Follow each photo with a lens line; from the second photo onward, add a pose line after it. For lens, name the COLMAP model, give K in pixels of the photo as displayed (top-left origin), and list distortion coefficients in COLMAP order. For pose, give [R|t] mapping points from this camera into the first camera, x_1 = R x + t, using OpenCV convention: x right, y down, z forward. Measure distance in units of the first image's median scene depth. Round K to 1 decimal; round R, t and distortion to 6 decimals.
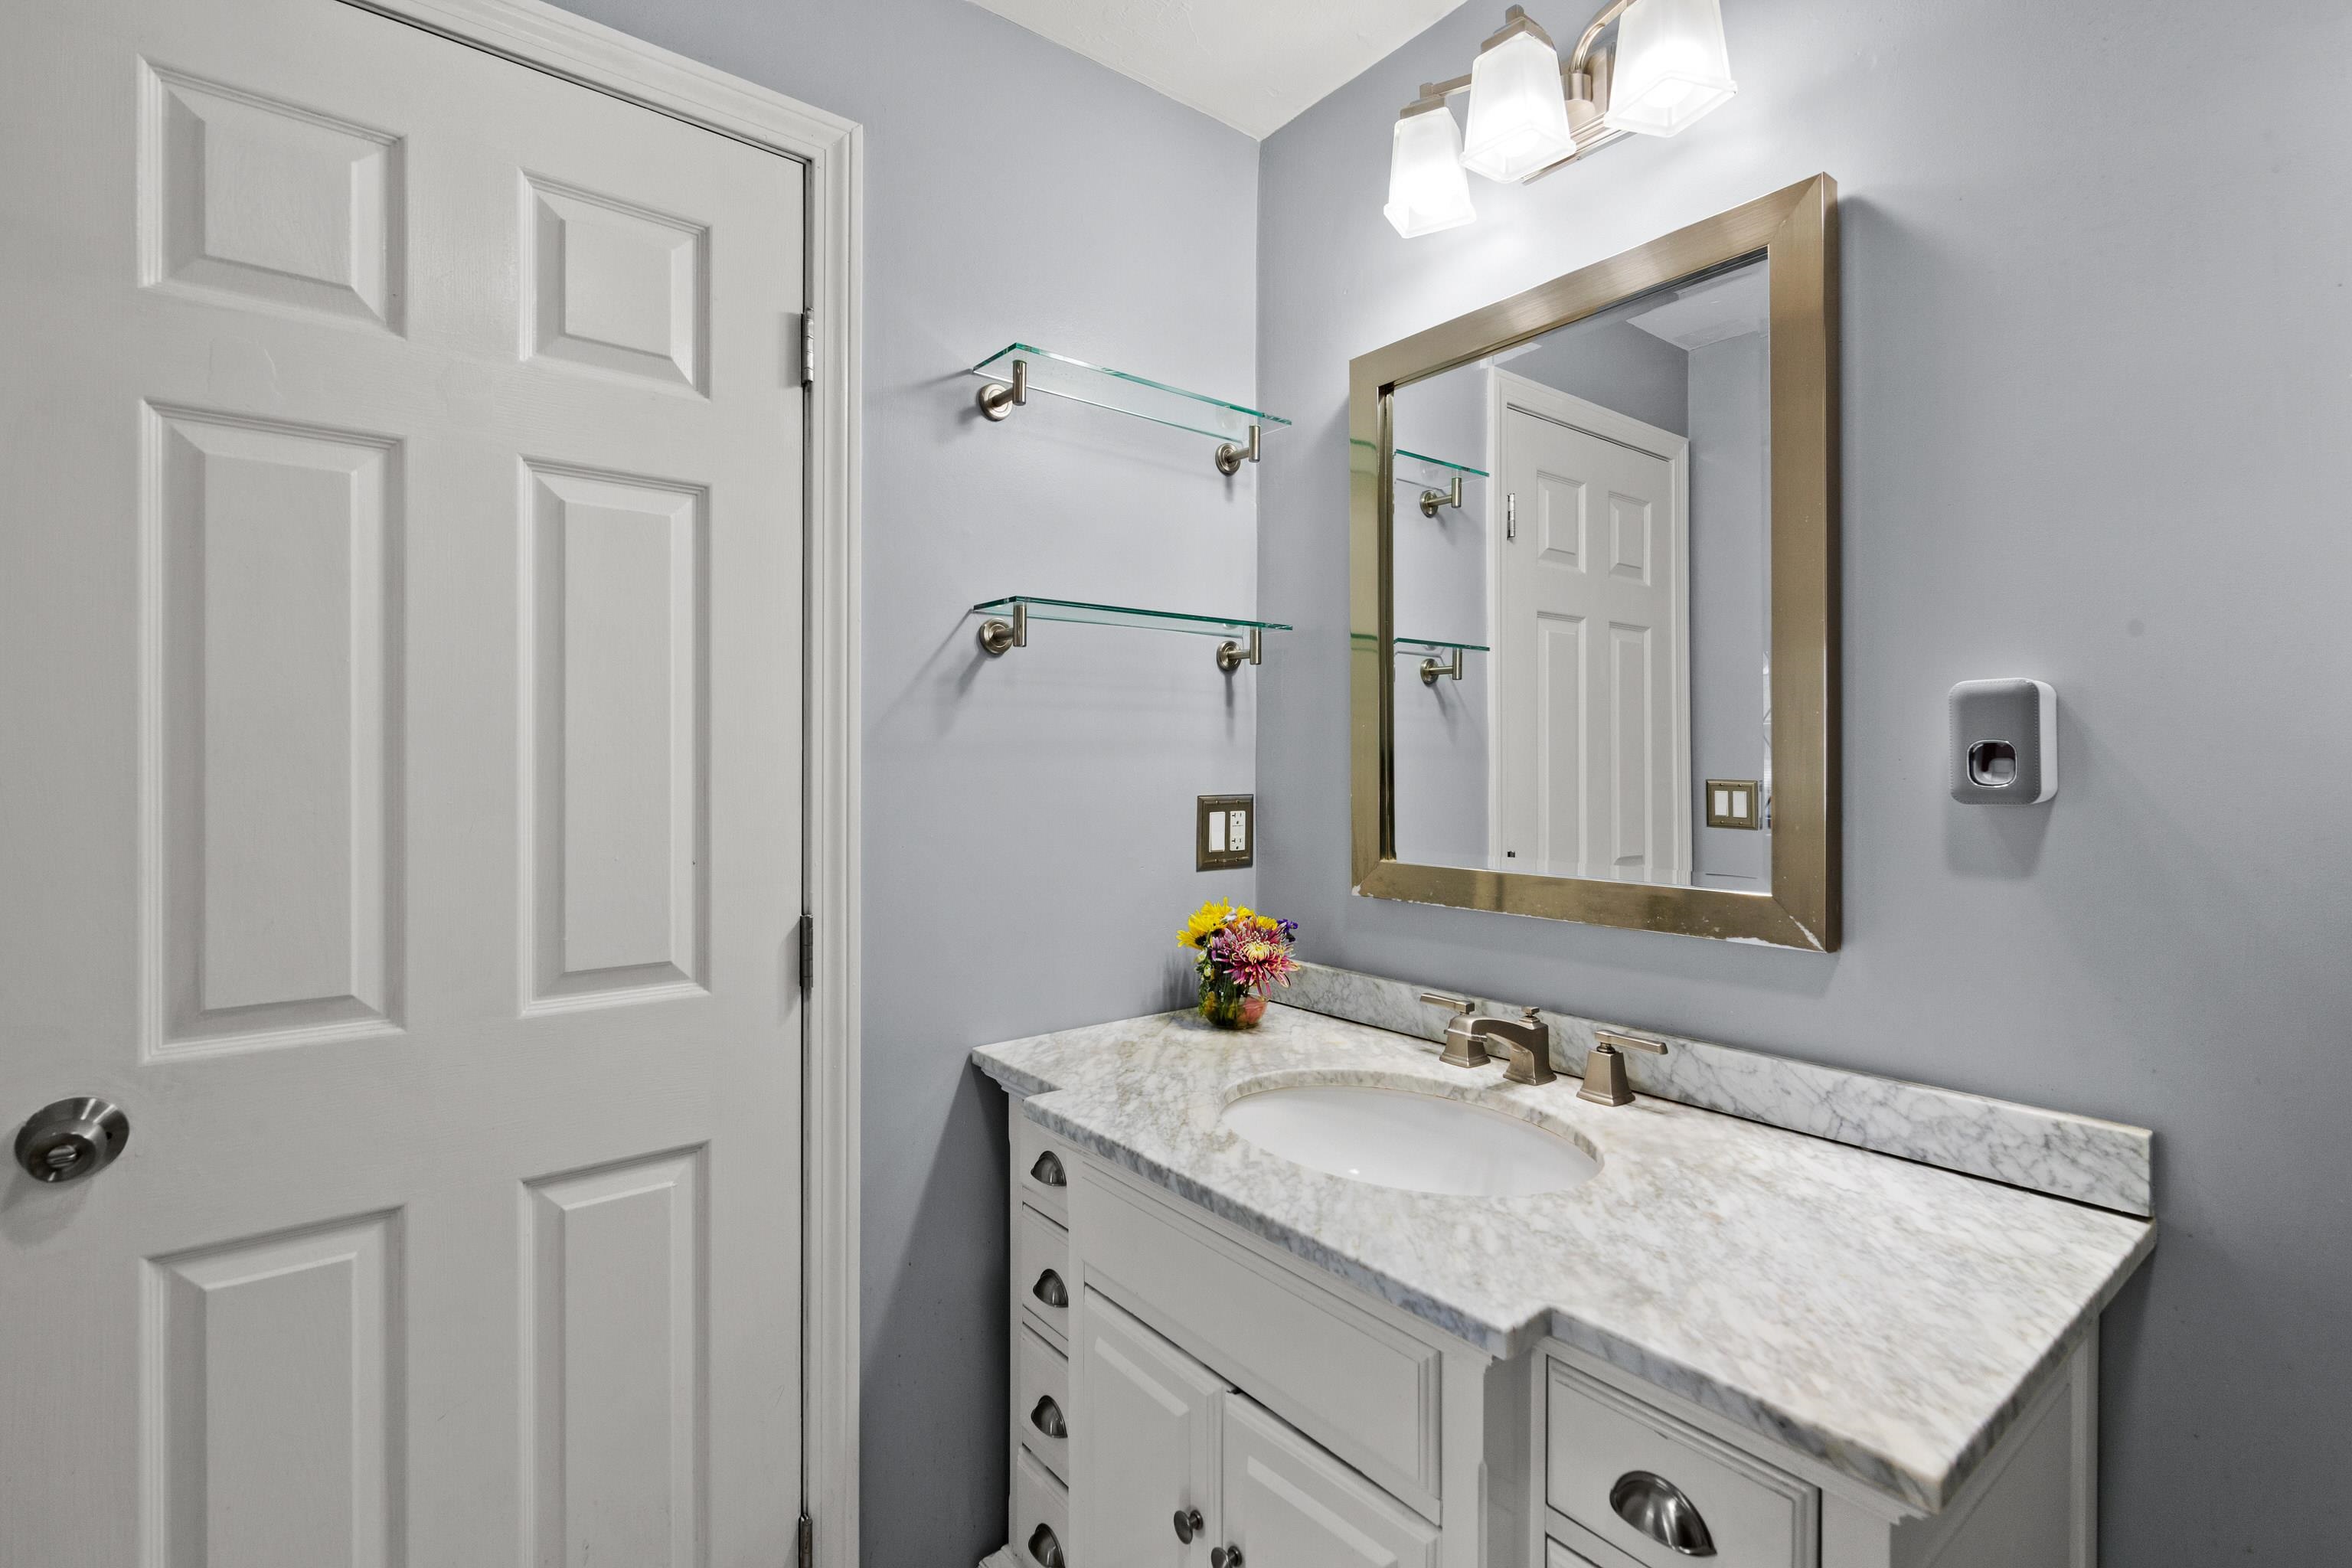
lens RADIAL K [[1074.8, 0, 1178.3], [0, 1074.8, 772.6], [0, 0, 1]] dist [-0.001809, -0.000117]
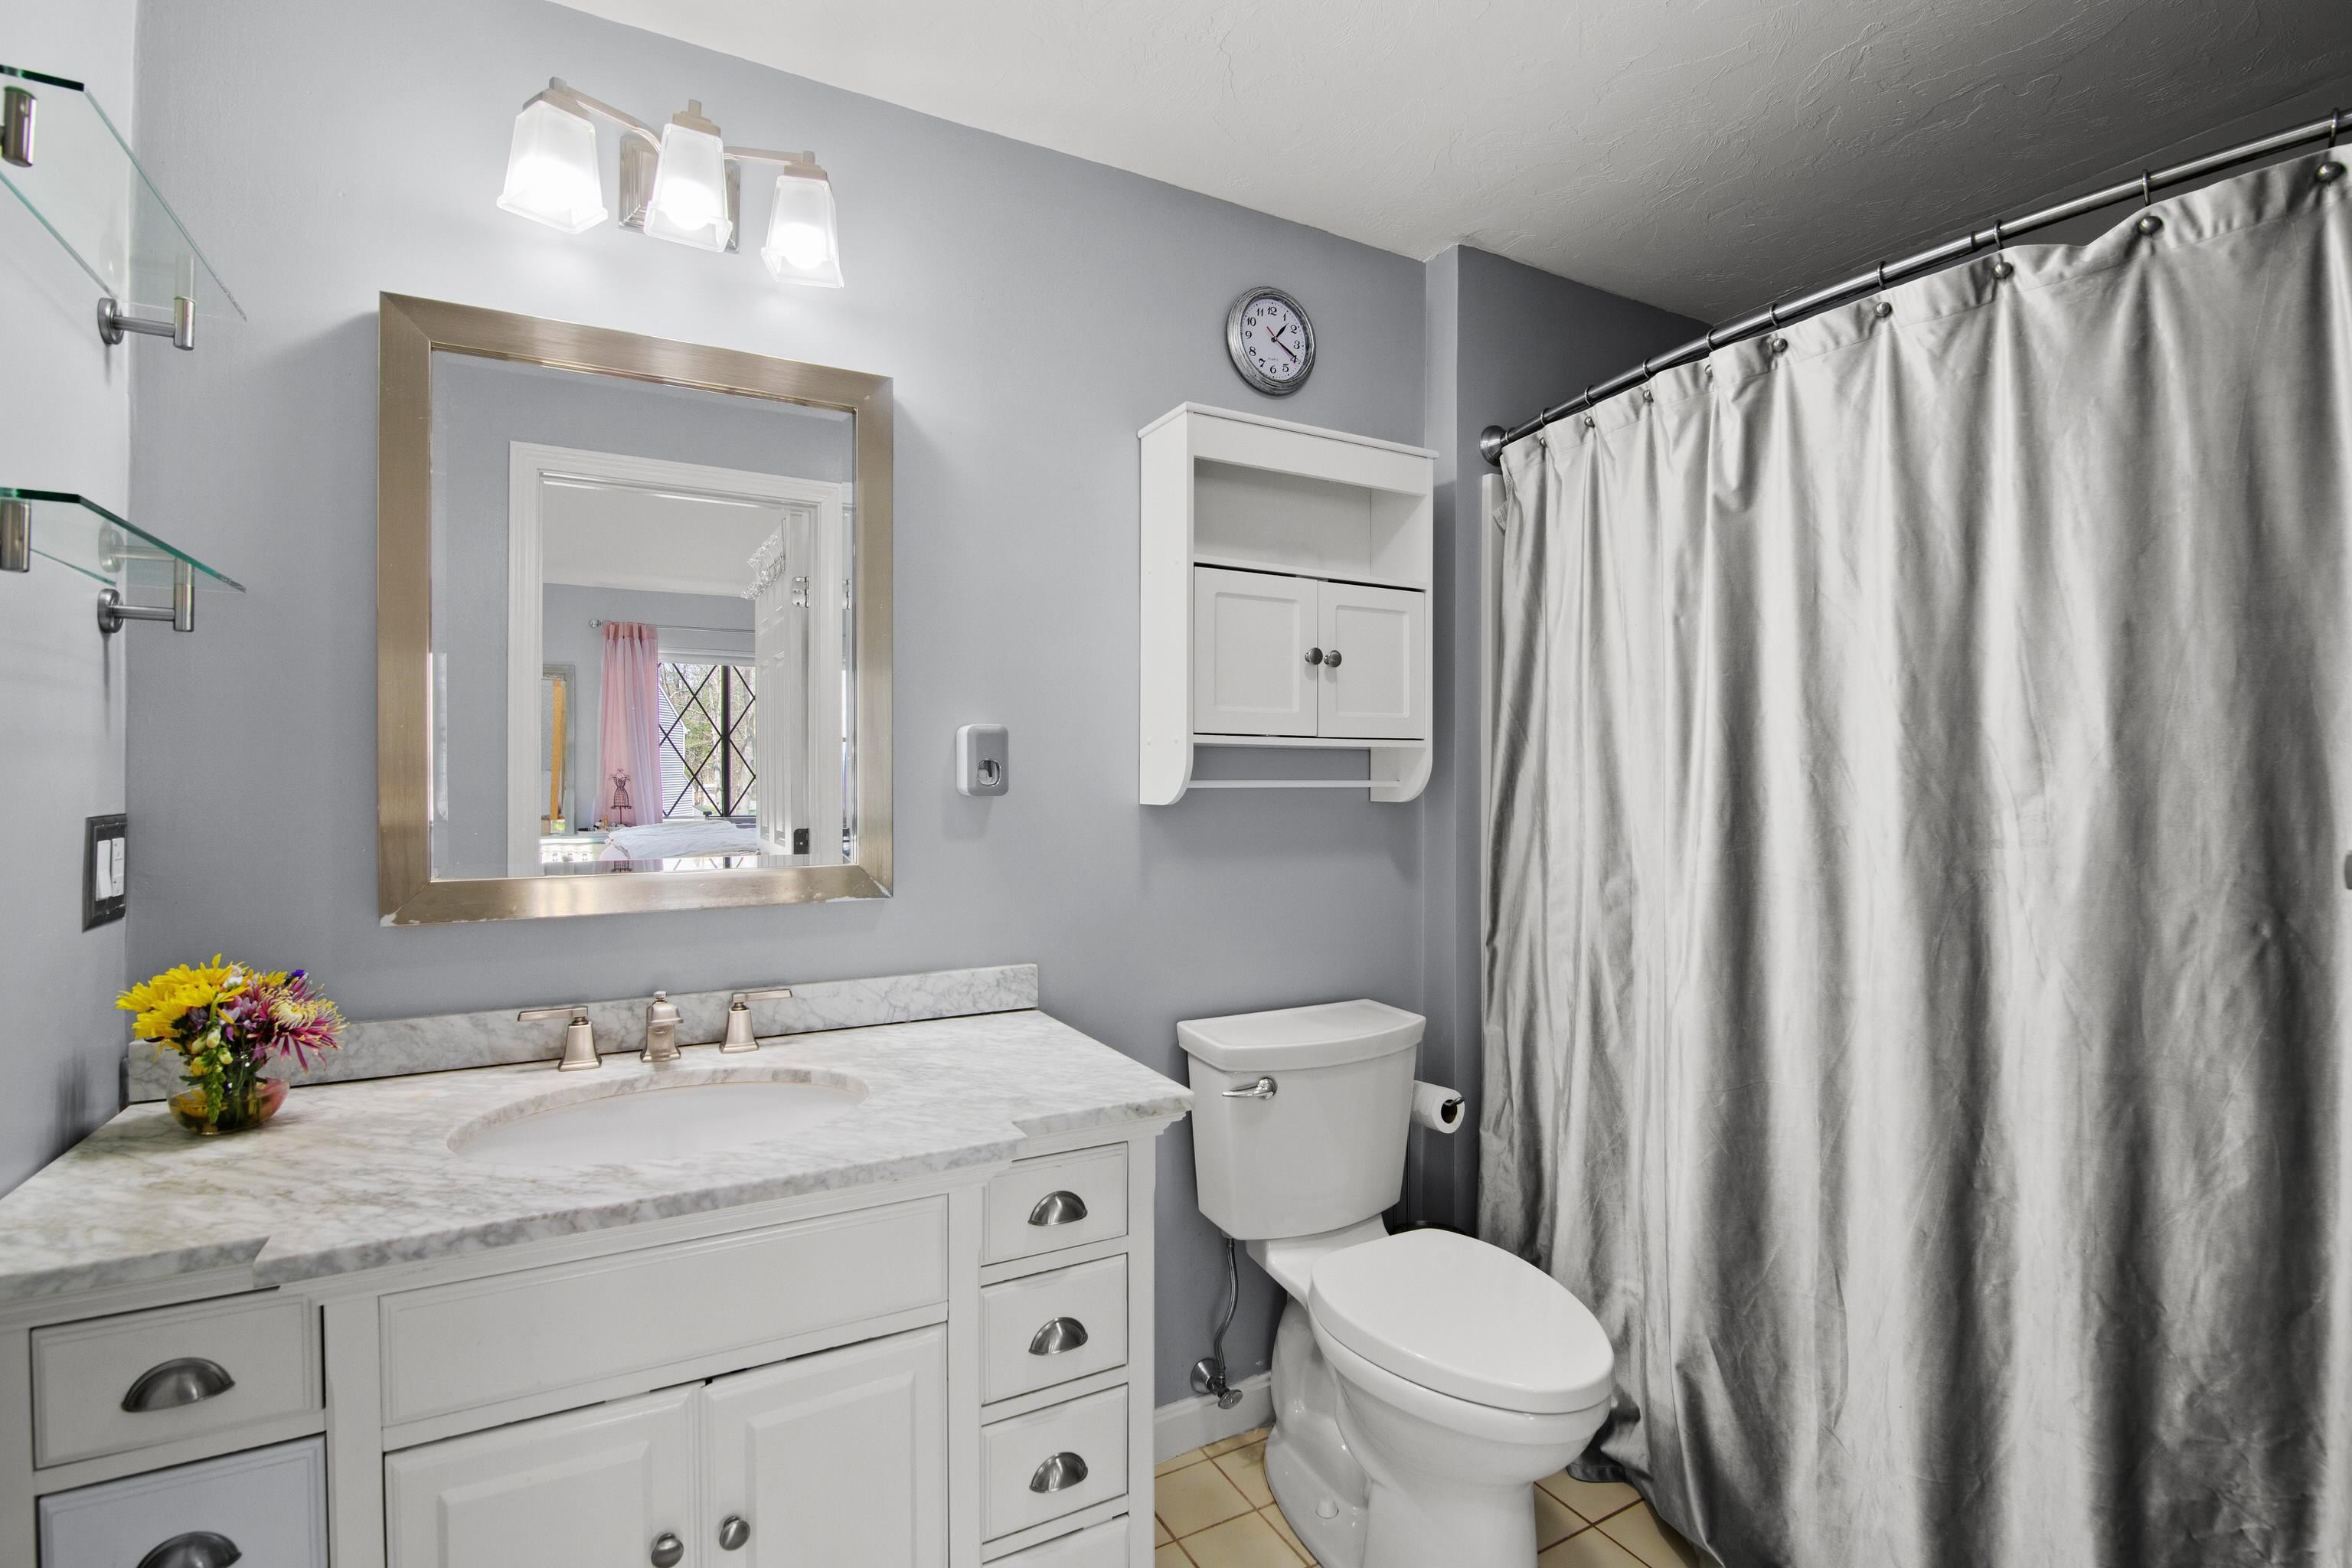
lens RADIAL K [[1103.3, 0, 1179.9], [0, 1103.3, 781.7], [0, 0, 1]] dist [-0.023637, 0.000240]
pose [[0.151010, -0.006585, 0.988510, -0.823106], [0.004302, 0.999973, 0.006004, -0.001674], [-0.988523, 0.003345, 0.151034, 0.359939]]
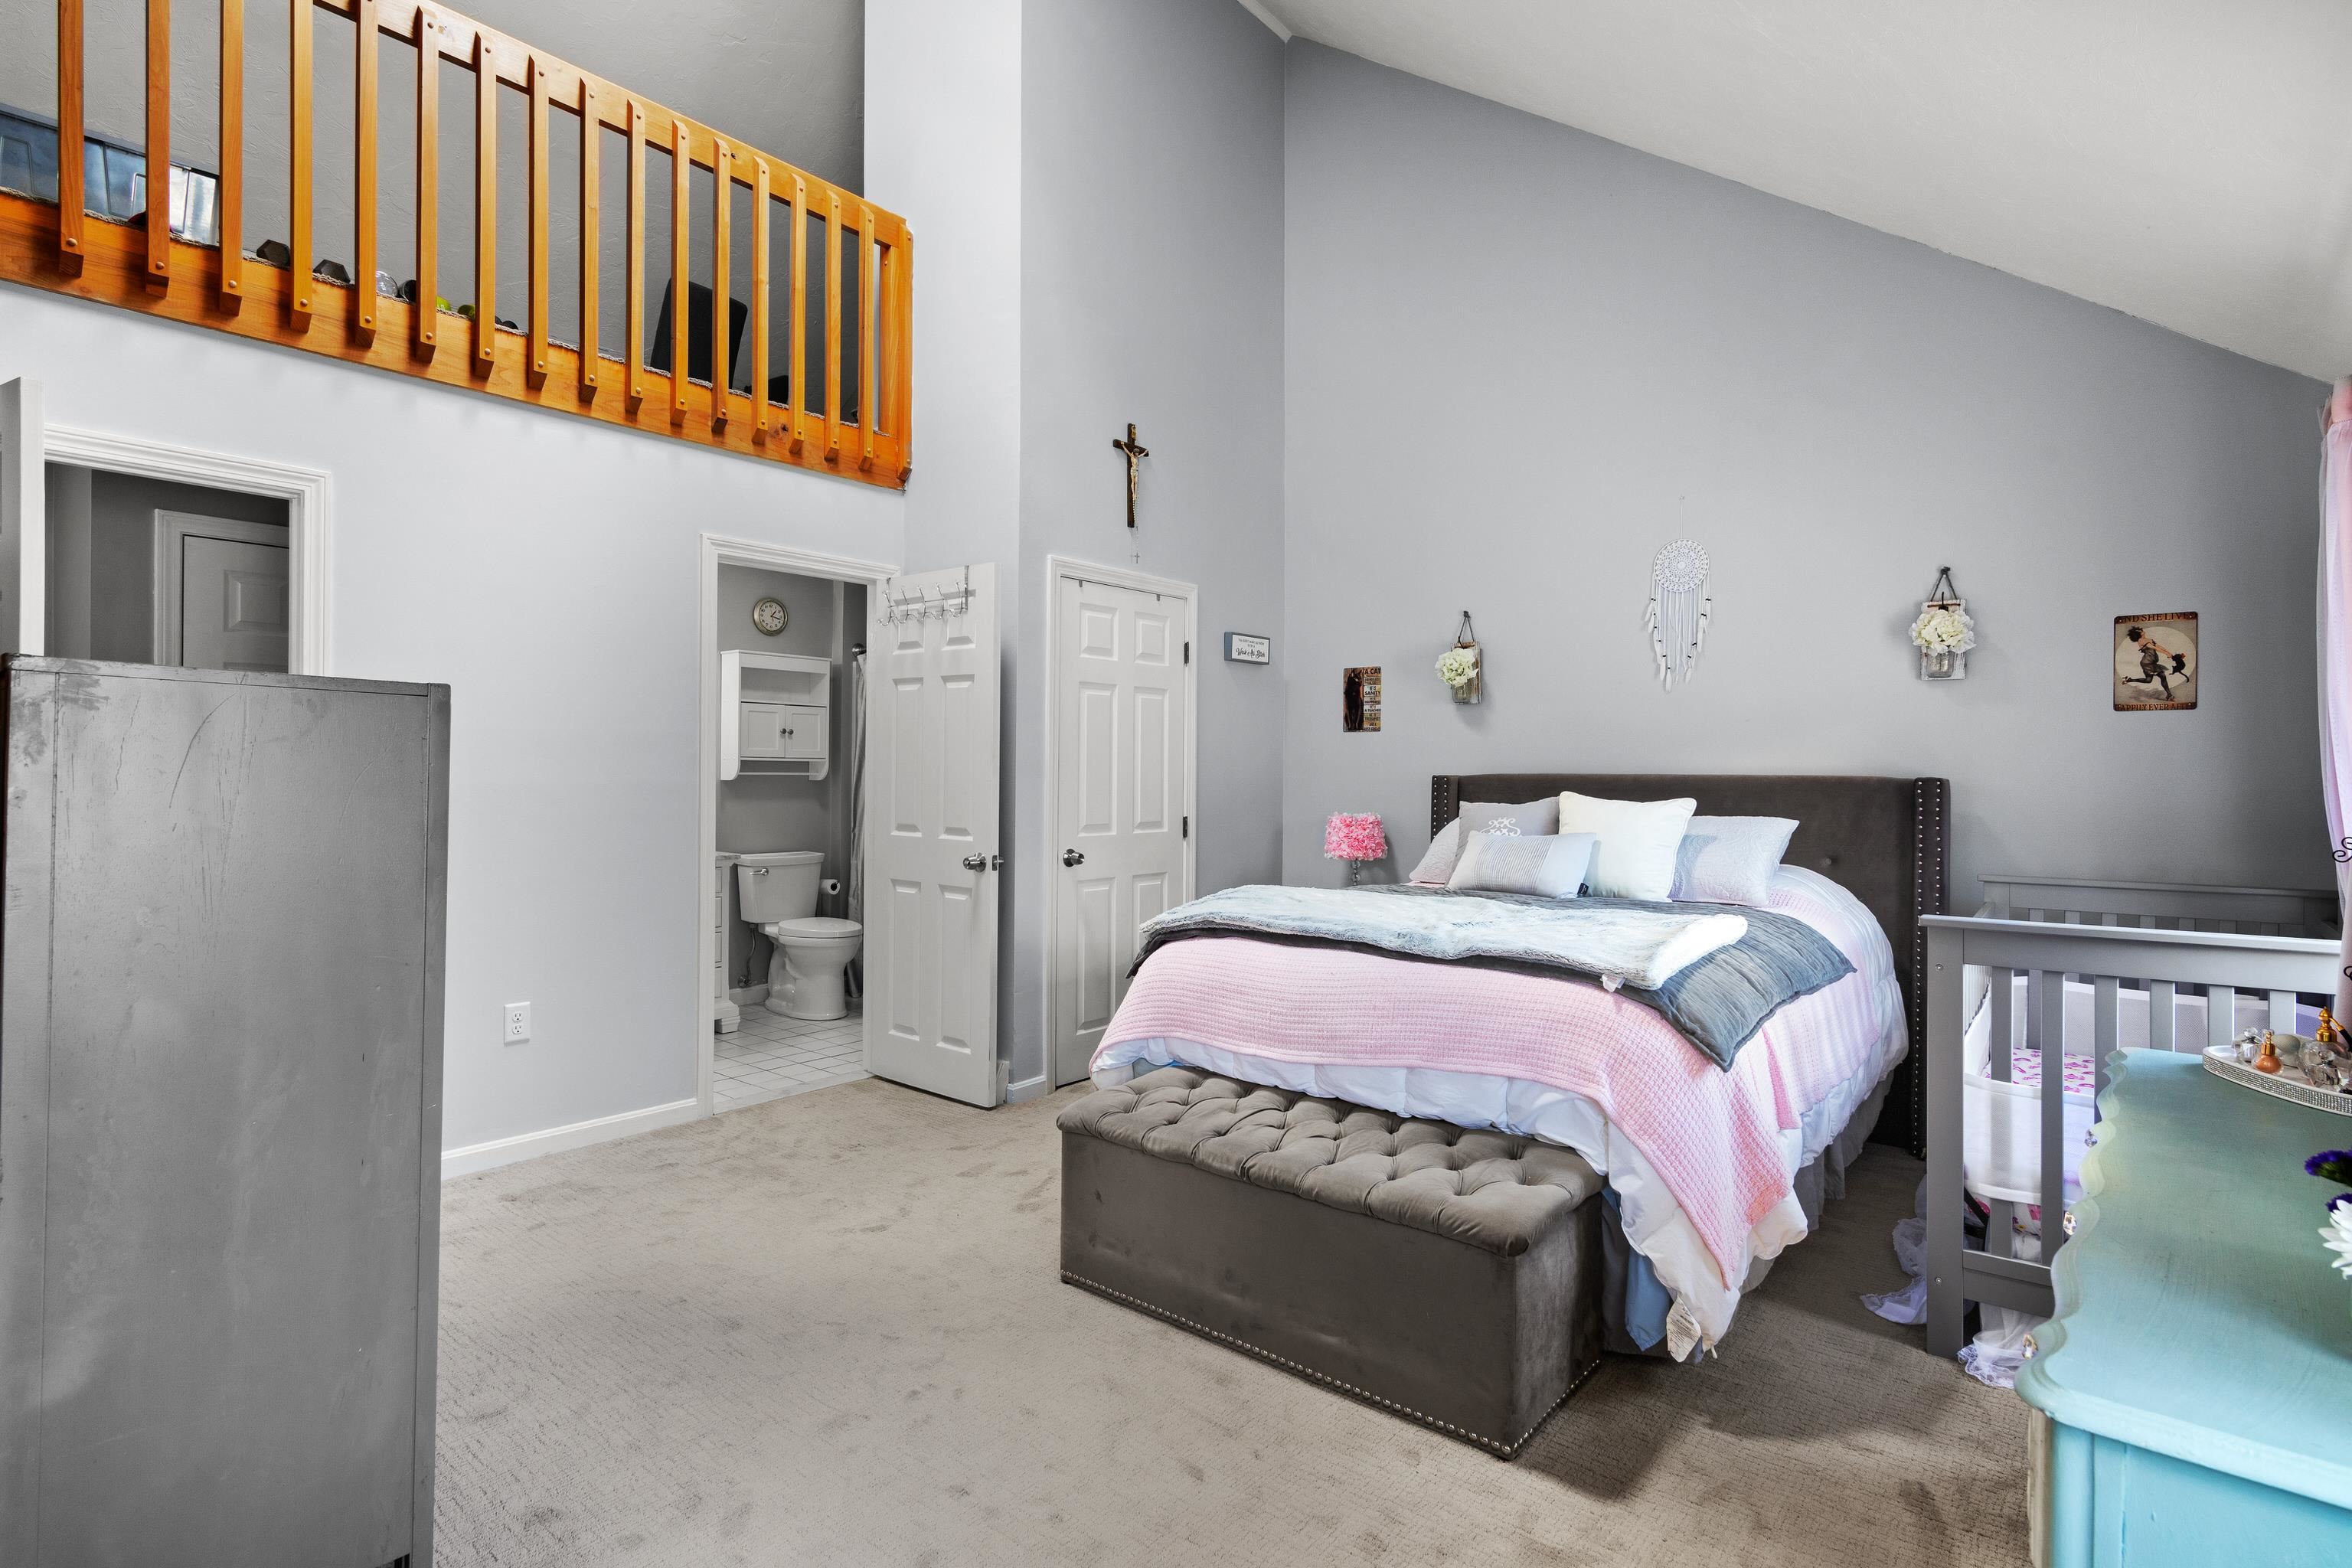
lens RADIAL K [[1141.8, 0, 1171.5], [0, 1141.8, 771.3], [0, 0, 1]] dist [0.001143, 0.000035]
pose [[-0.242541, -0.001593, 0.970140, -3.625924], [-0.003923, 0.999992, 0.000662, -0.006199], [-0.970133, -0.003645, -0.242546, 0.062900]]
